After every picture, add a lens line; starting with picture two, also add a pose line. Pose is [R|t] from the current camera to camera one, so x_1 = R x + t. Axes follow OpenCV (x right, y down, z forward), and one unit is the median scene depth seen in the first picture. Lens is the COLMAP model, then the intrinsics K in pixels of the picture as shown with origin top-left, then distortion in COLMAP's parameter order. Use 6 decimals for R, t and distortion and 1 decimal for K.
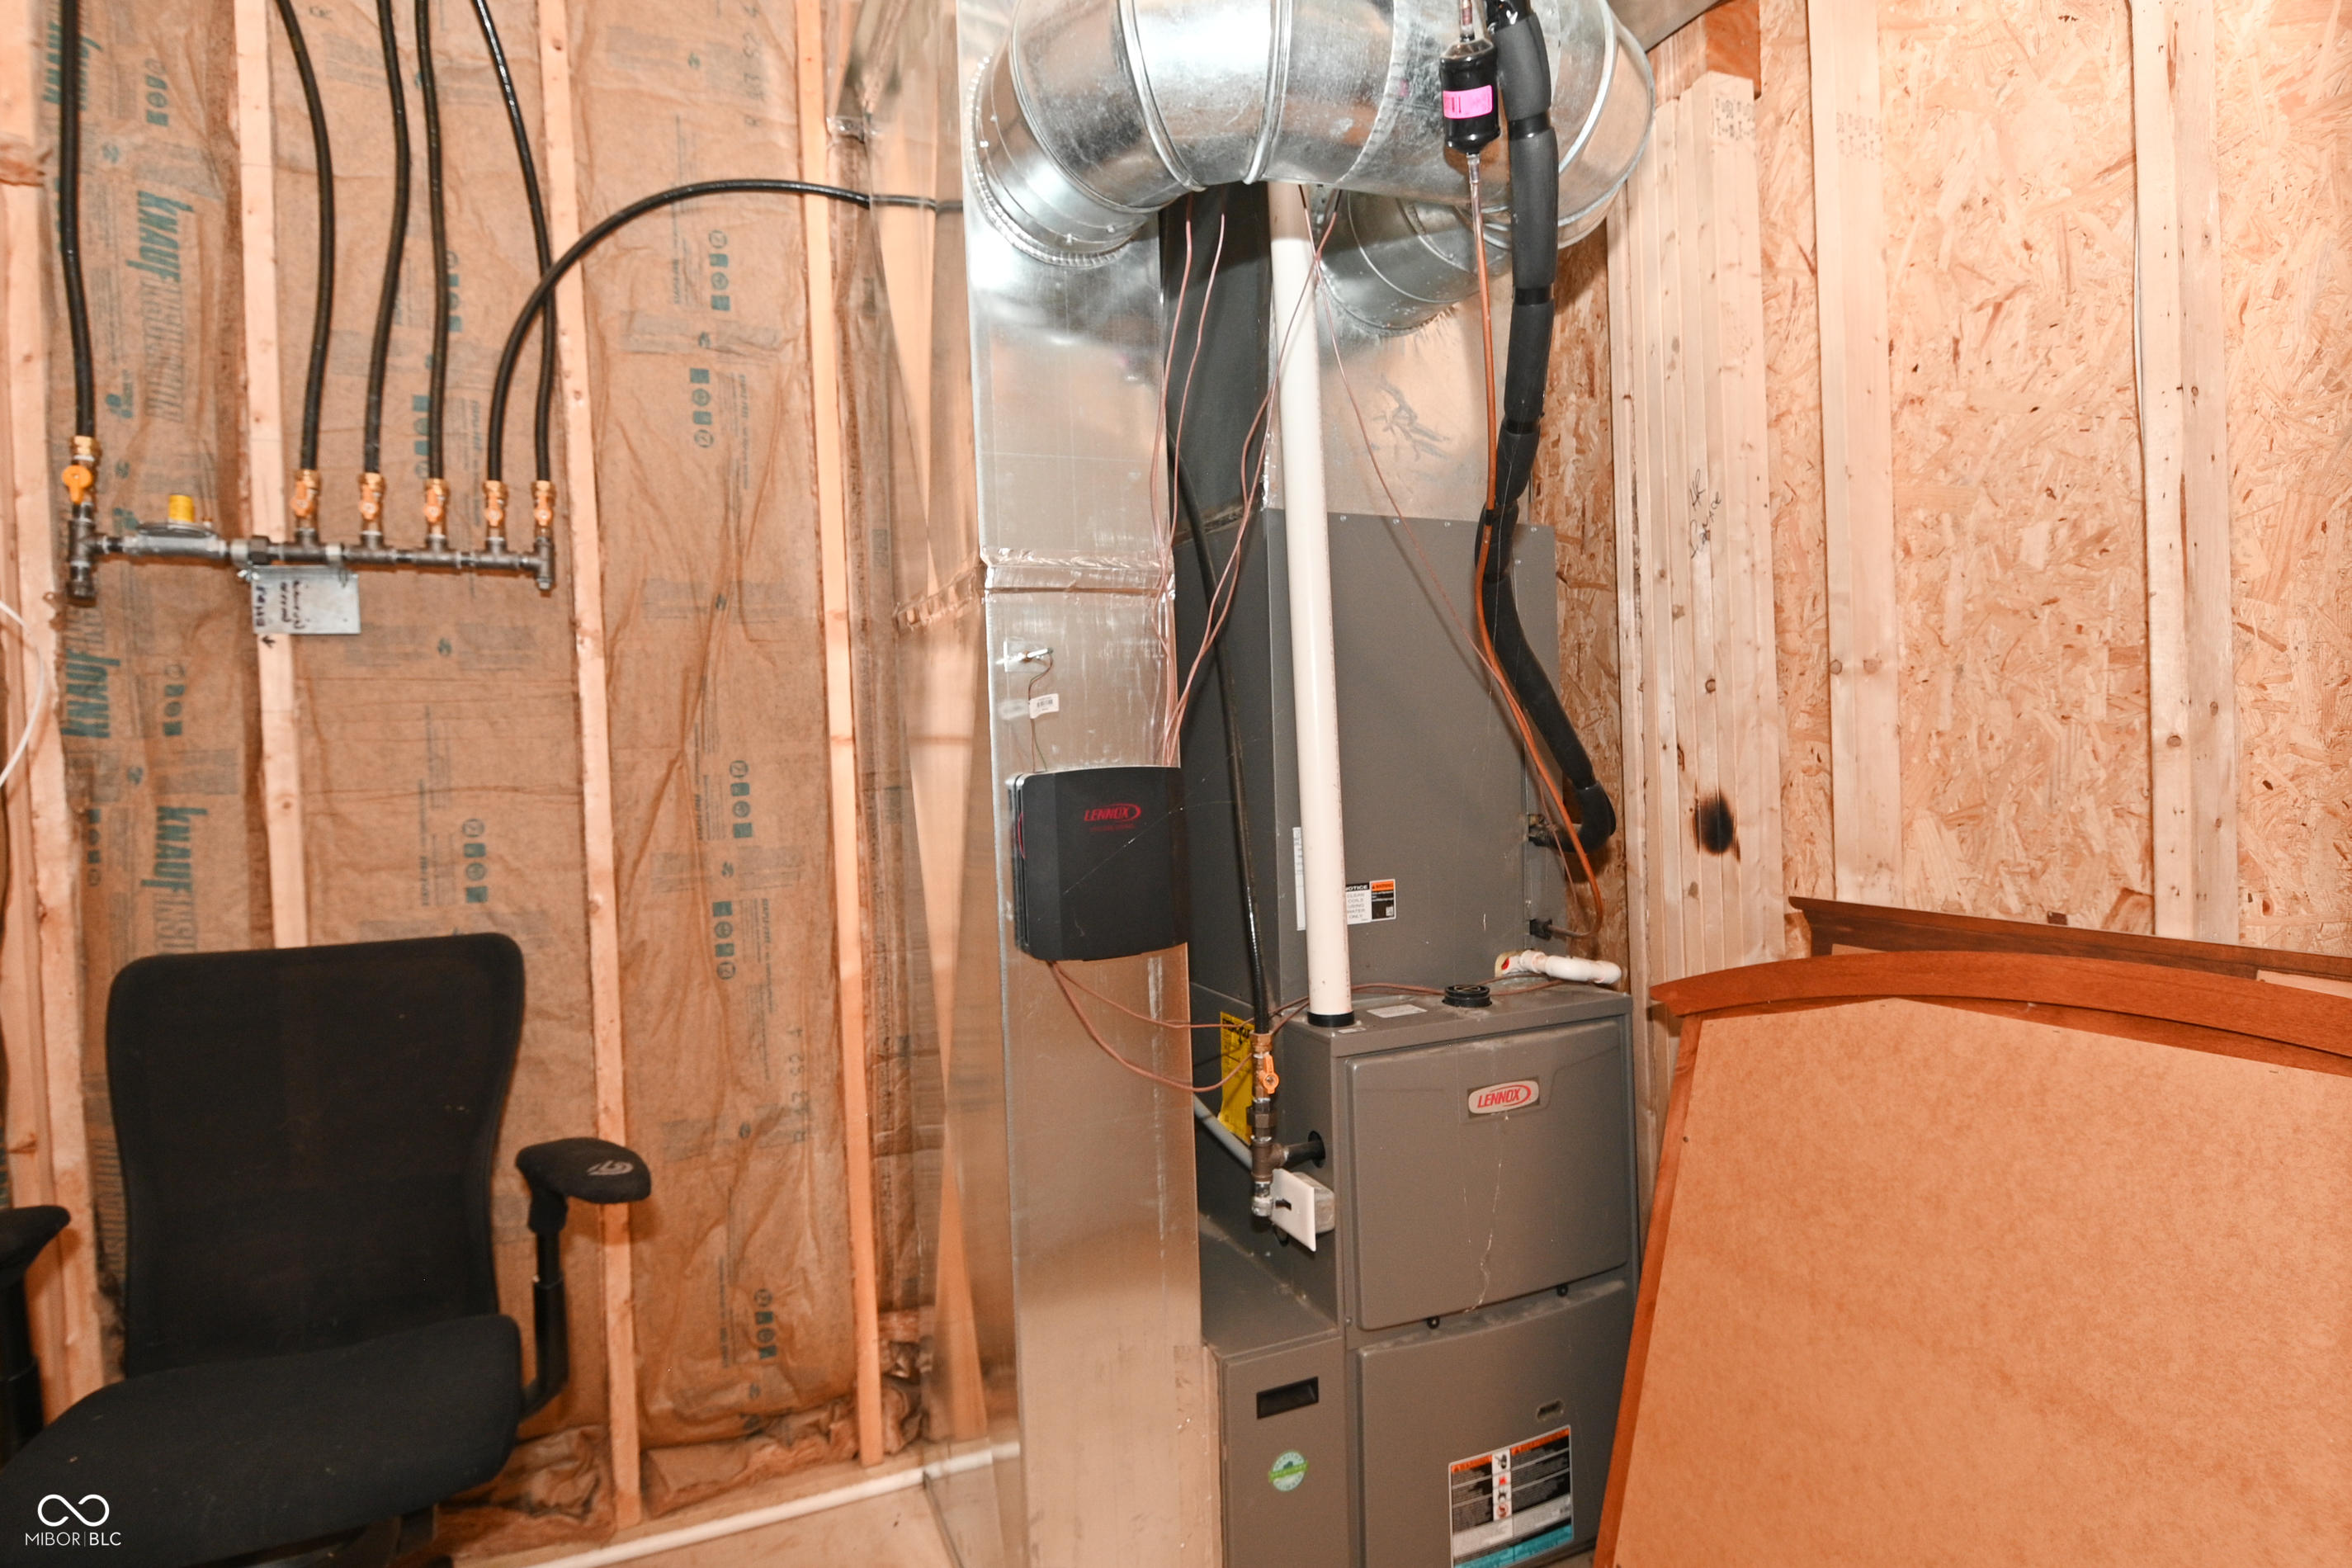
lens RADIAL K [[1240.6, 0, 1191.8], [0, 1240.6, 764.3], [0, 0, 1]] dist [0.002238, -0.014382]
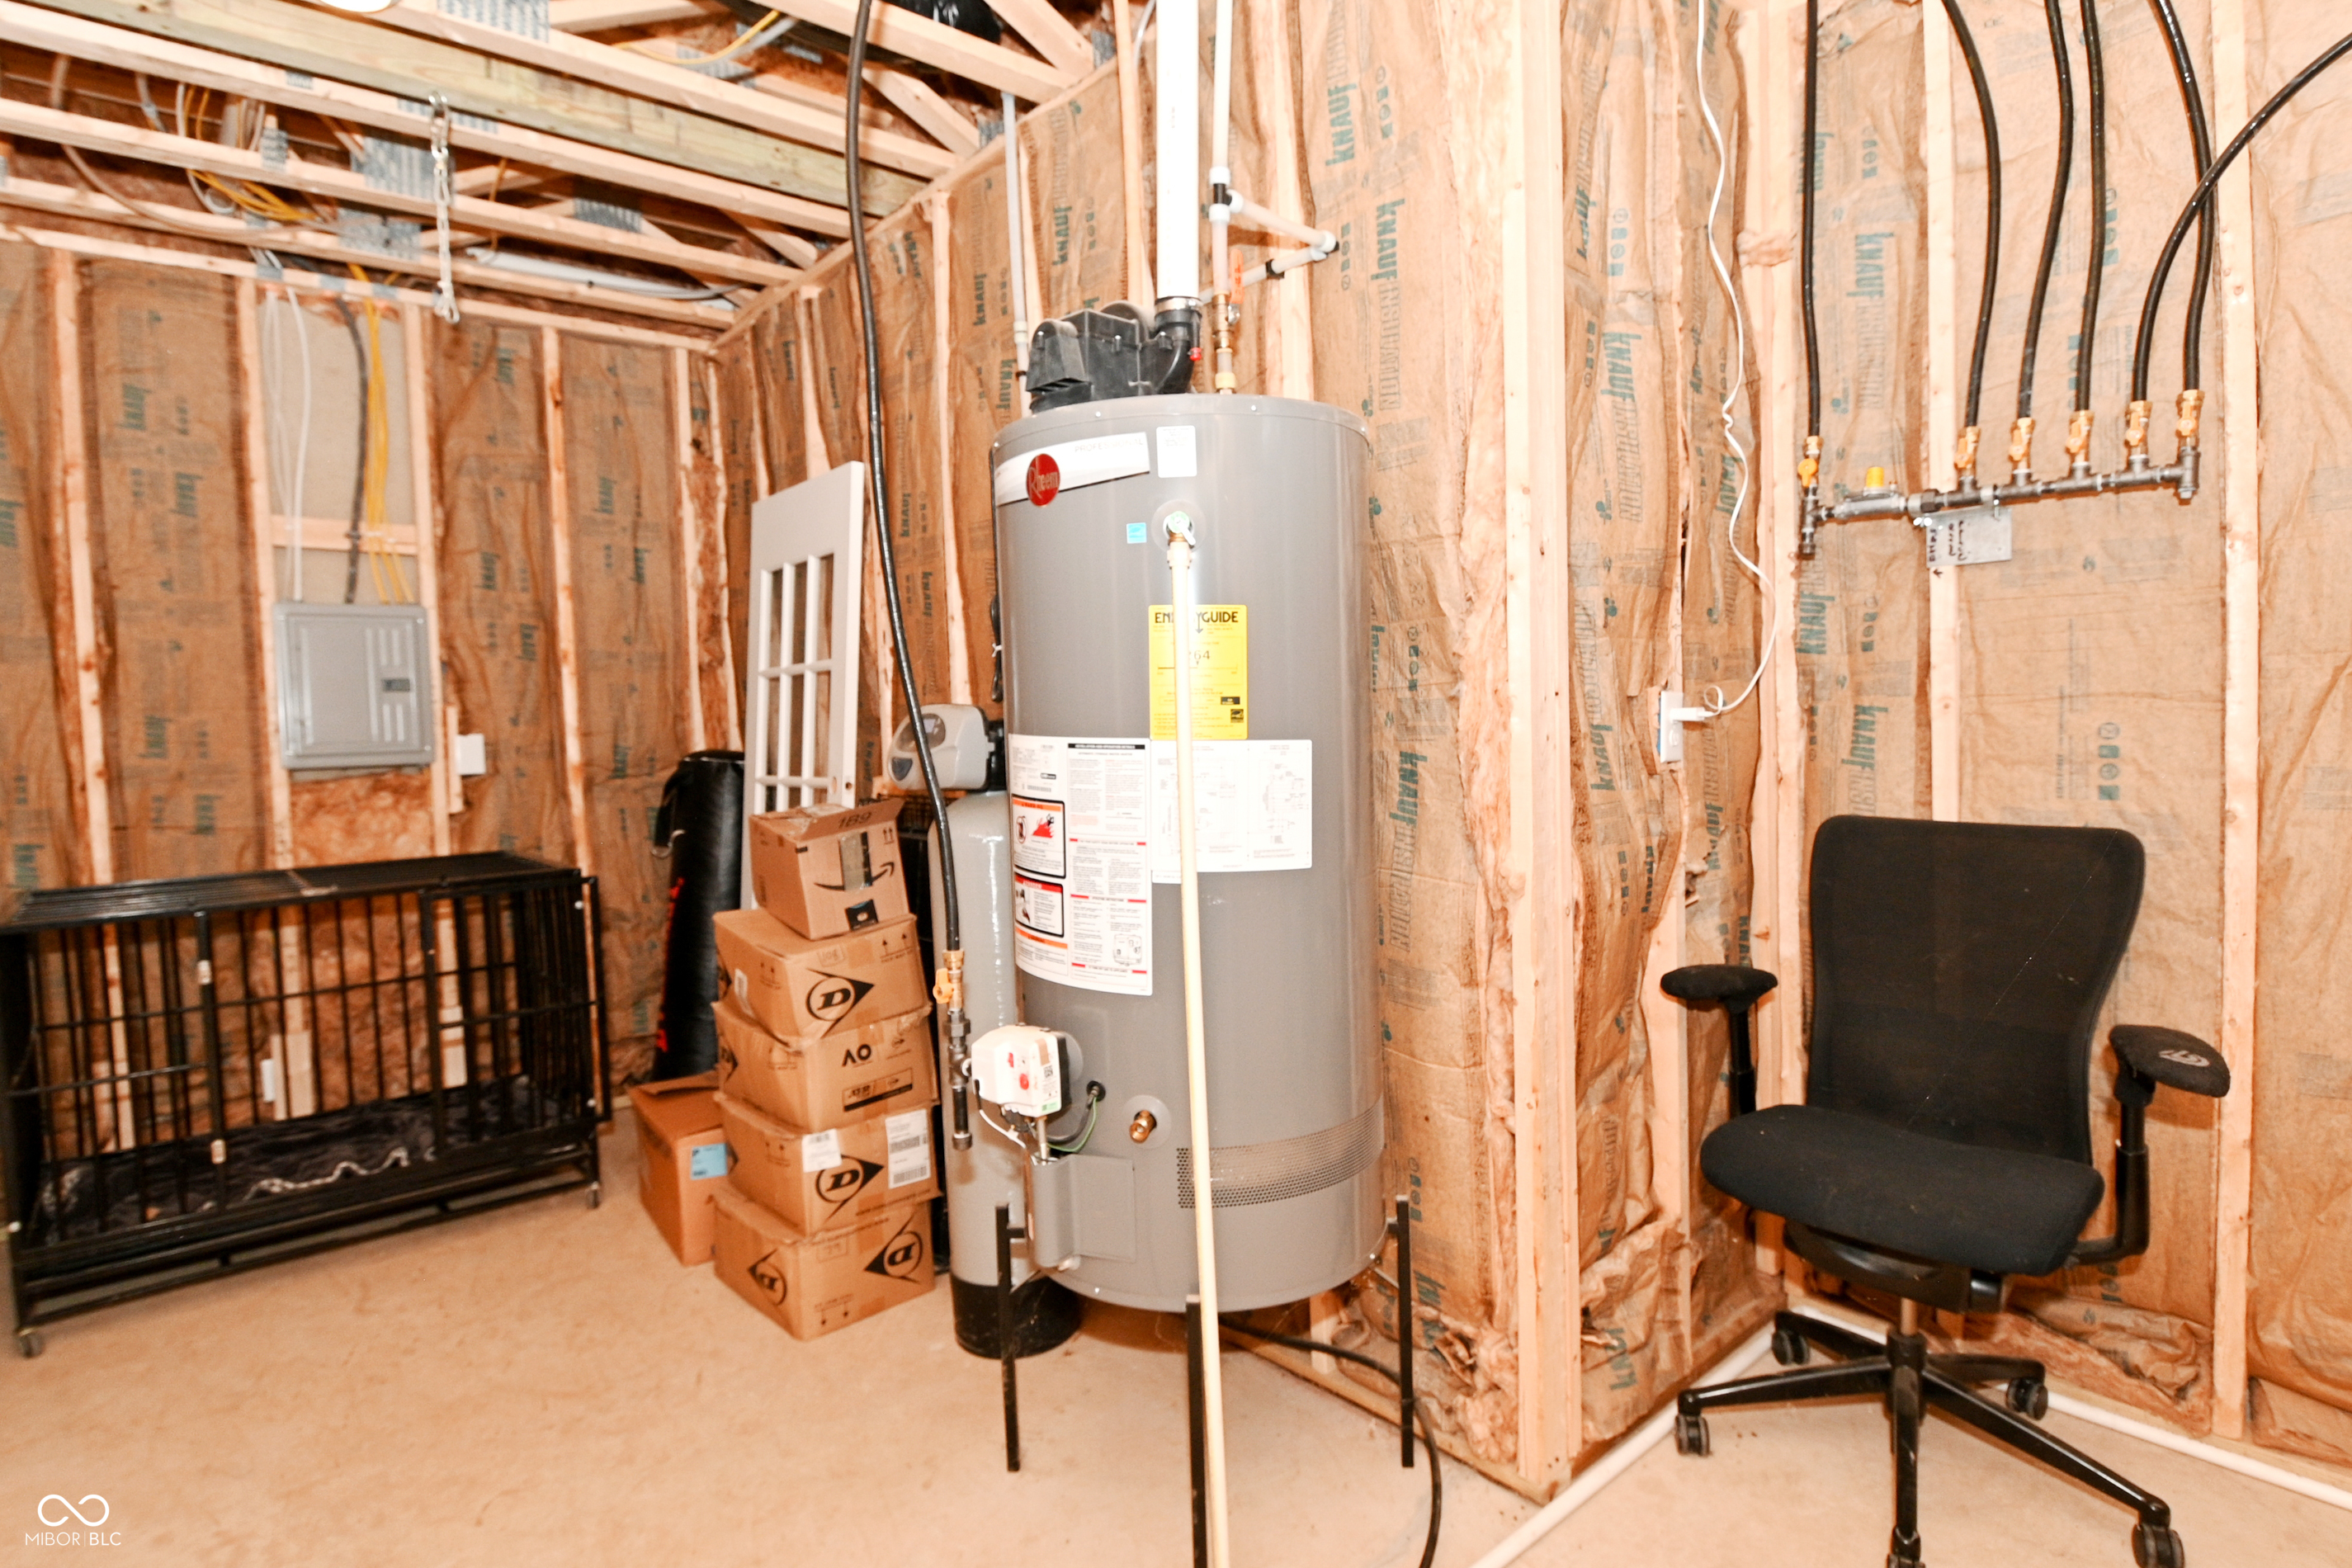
lens RADIAL K [[1240.6, 0, 1183.3], [0, 1240.6, 780.8], [0, 0, 1]] dist [0.002238, -0.014382]
pose [[0.301767, 0.075801, -0.950364, 0.214123], [0.006139, 0.996659, 0.081443, 0.002046], [0.953362, -0.030411, 0.300293, -0.096204]]
